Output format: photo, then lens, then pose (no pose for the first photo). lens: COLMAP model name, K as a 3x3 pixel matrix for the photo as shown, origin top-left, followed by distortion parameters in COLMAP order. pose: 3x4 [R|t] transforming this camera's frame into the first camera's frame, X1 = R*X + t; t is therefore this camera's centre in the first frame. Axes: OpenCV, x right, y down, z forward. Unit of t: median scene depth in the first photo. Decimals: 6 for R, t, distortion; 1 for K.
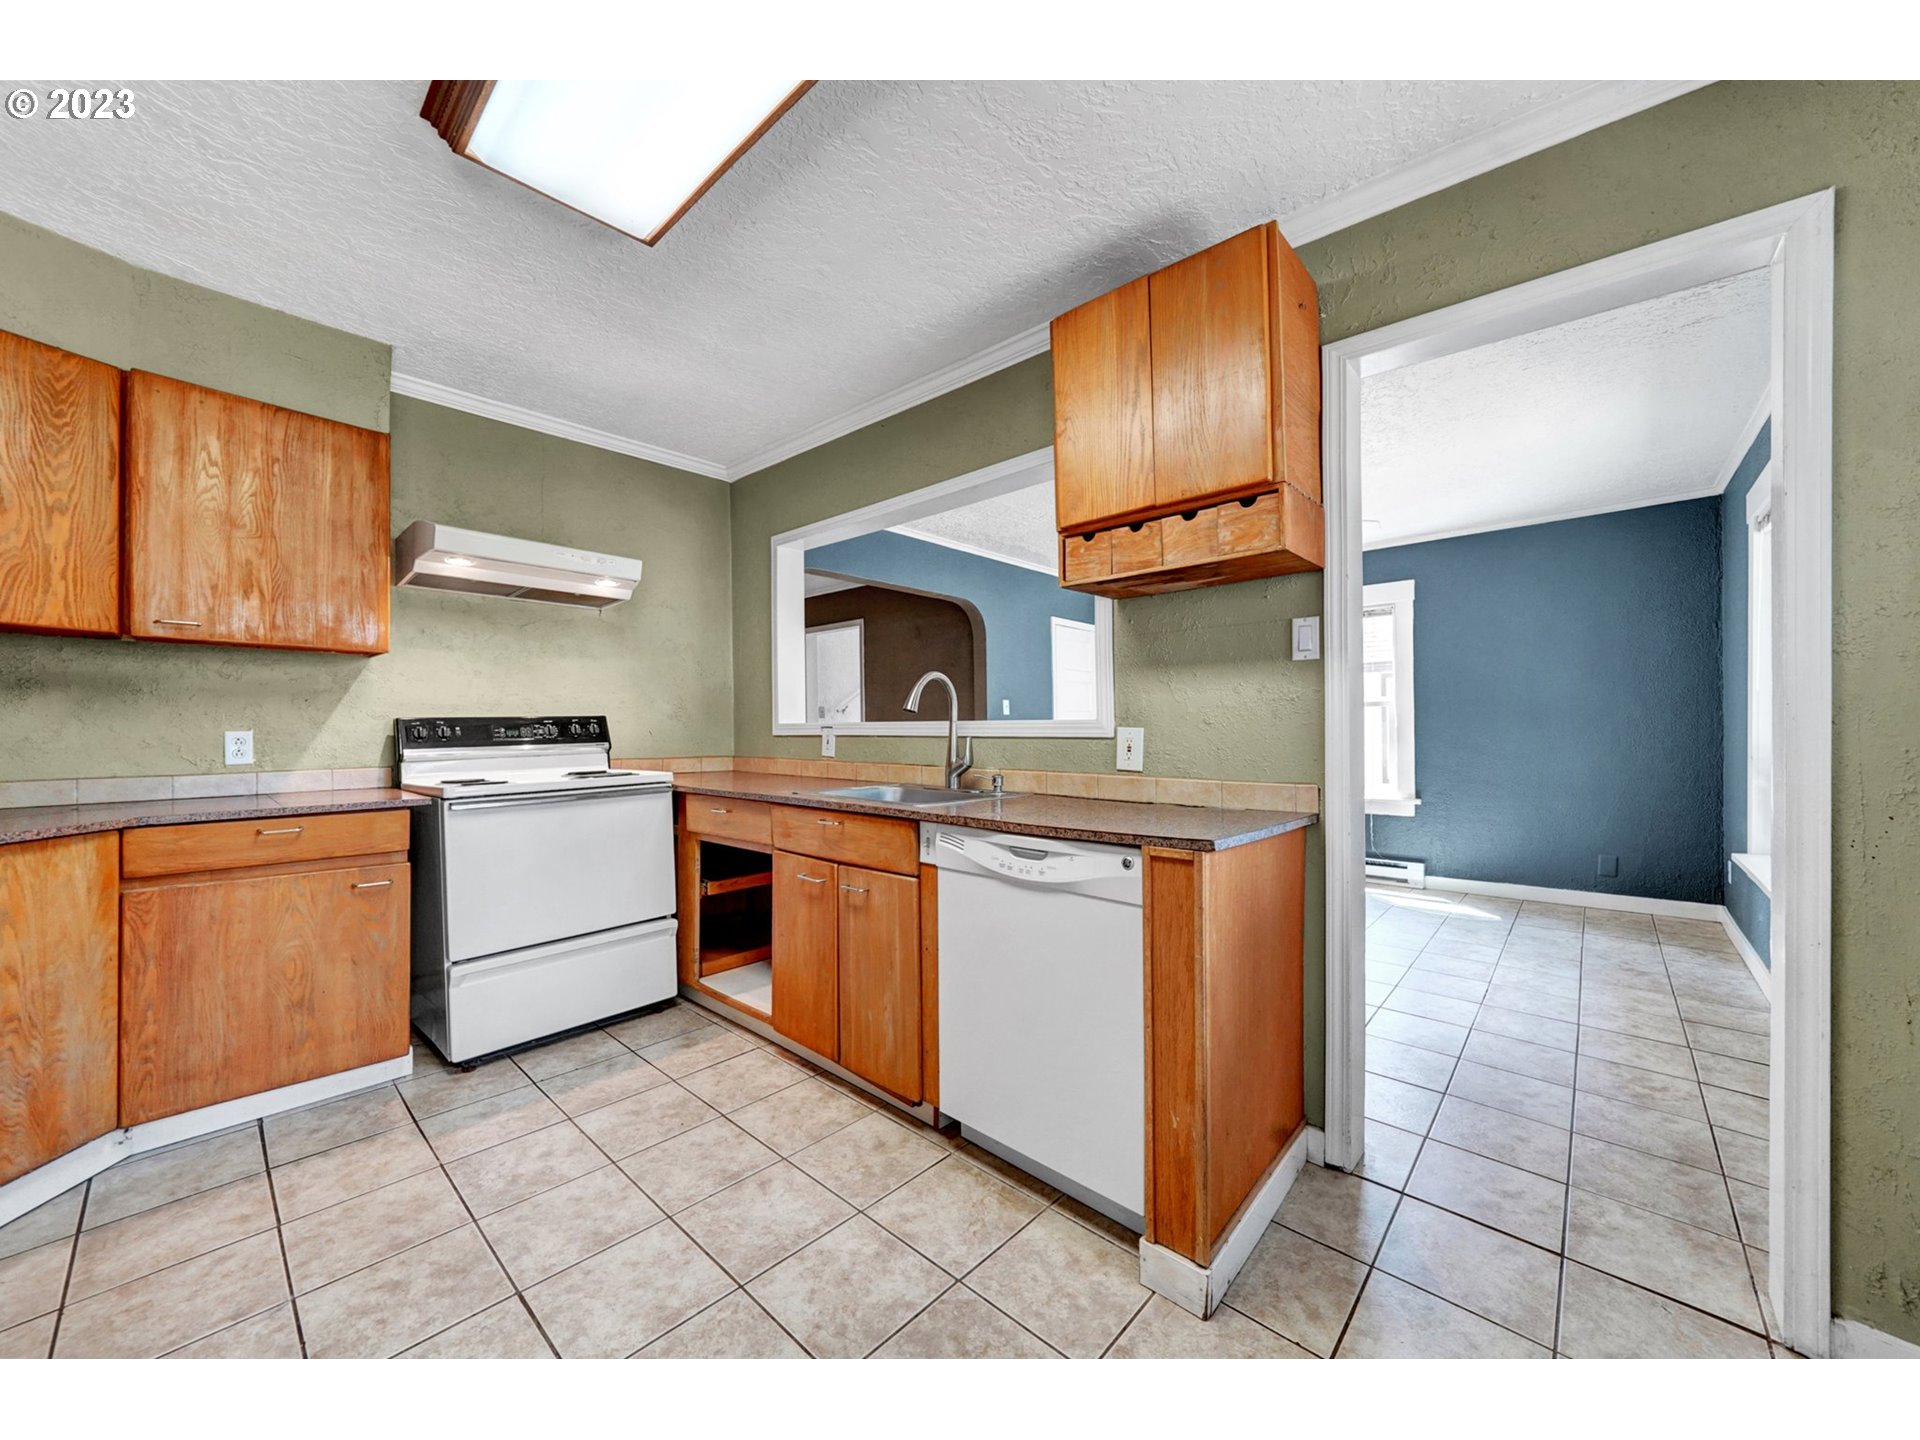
lens RADIAL K [[707.9, 0, 964.9], [0, 707.9, 711.1], [0, 0, 1]] dist [-0.018415, -0.000266]
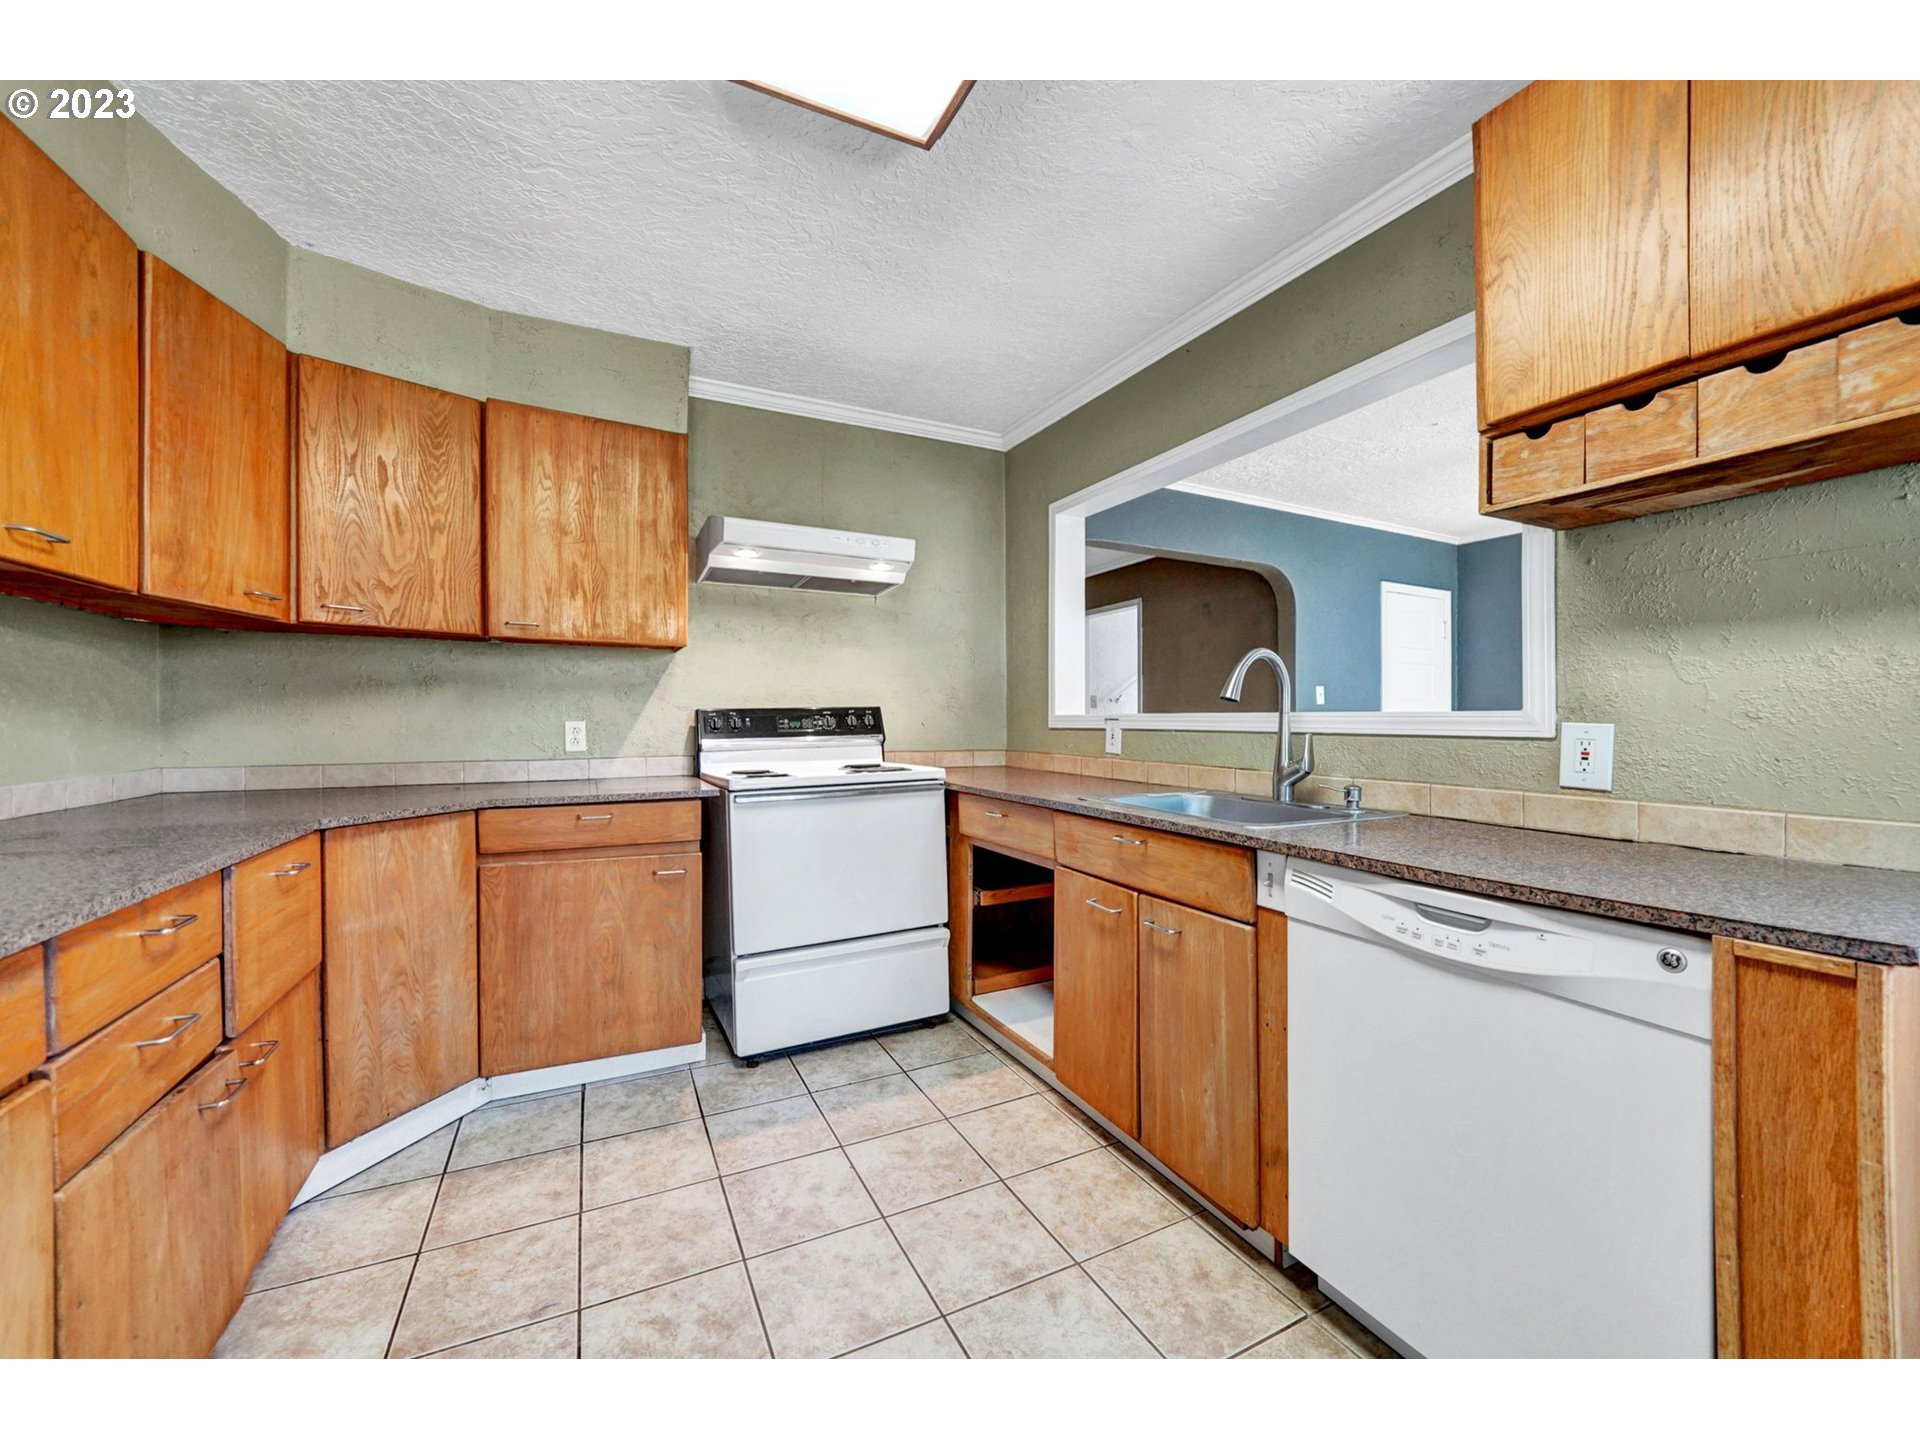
lens RADIAL K [[725.7, 0, 990.0], [0, 725.7, 716.8], [0, 0, 1]] dist [-0.003312, -0.000125]
pose [[0.947161, 0.001955, -0.320753, -0.066643], [0.005829, 0.999711, 0.023308, -0.001863], [0.320706, -0.023946, 0.946876, 0.153952]]
